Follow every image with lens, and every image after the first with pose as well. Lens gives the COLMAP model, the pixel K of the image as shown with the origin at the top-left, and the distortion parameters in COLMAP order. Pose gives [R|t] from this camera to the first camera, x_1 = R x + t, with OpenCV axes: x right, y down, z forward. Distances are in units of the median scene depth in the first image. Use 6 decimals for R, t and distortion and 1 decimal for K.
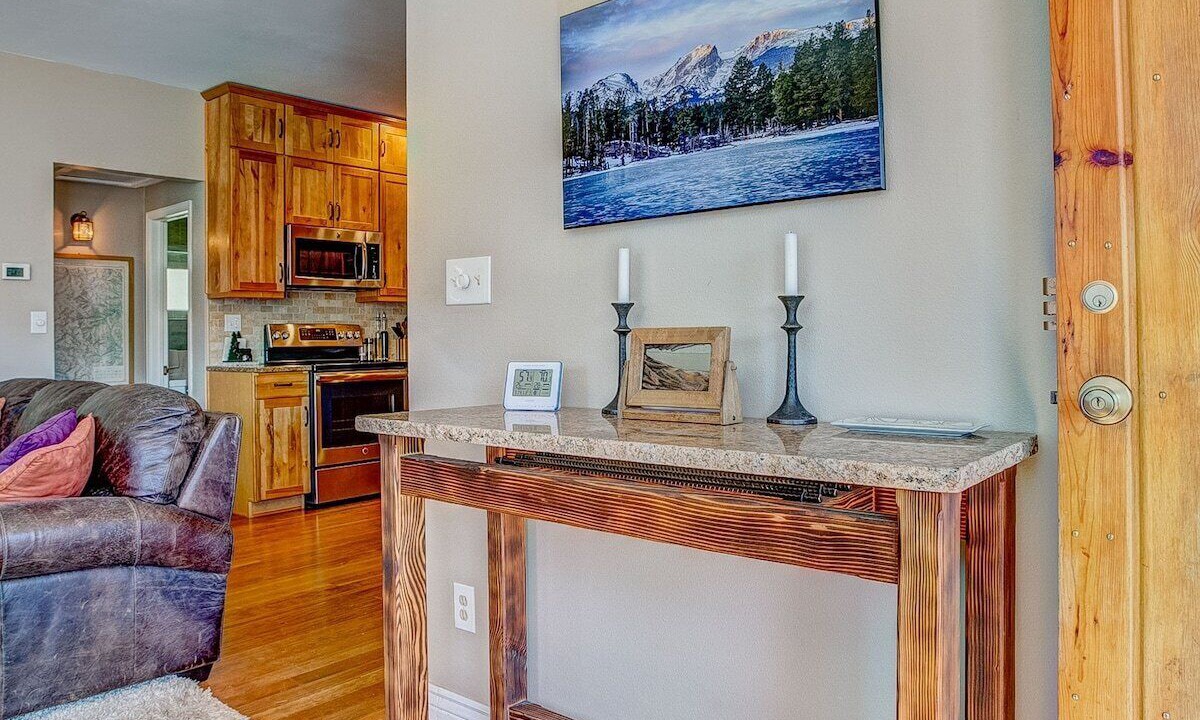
lens RADIAL K [[889.6, 0, 600.5], [0, 889.6, 331.4], [0, 0, 1]] dist [0.001519, -0.000504]
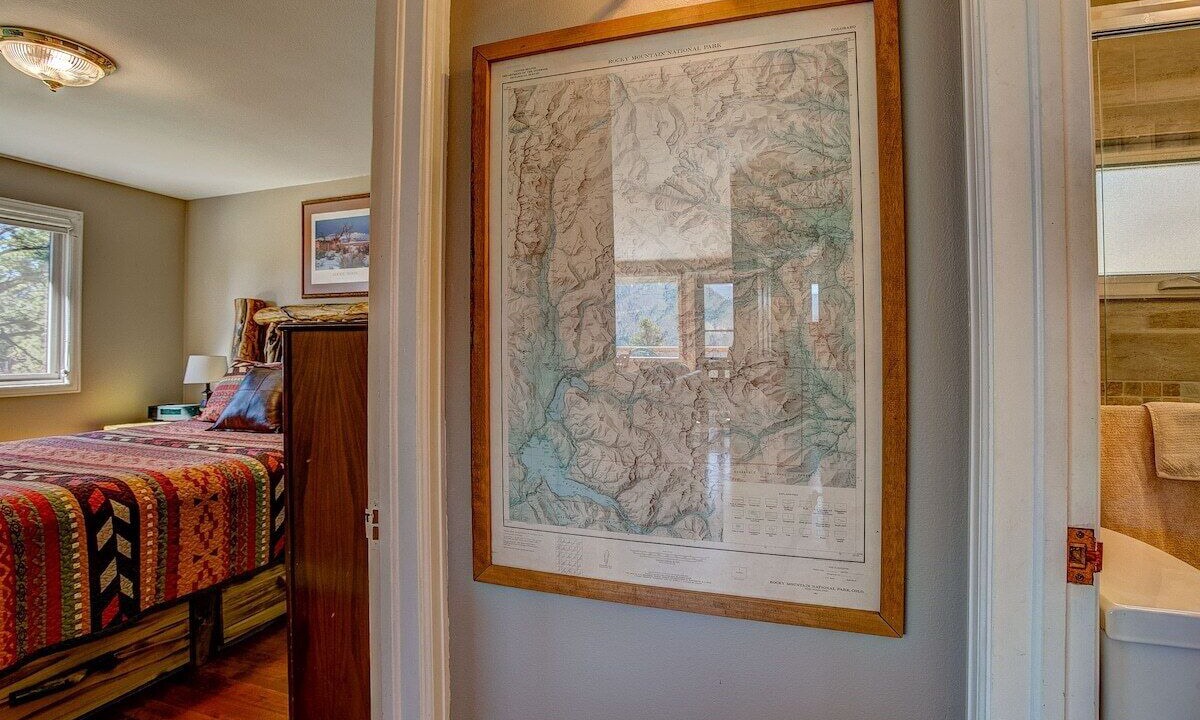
lens RADIAL K [[541.6, 0, 600.0], [0, 541.6, 360.0], [0, 0, 1]] dist [-0.028722, 0.000074]
pose [[0.355777, 0.003360, -0.934565, -0.439501], [0.011385, 0.999904, 0.007929, 0.006399], [0.934501, -0.013461, 0.355705, 0.900427]]
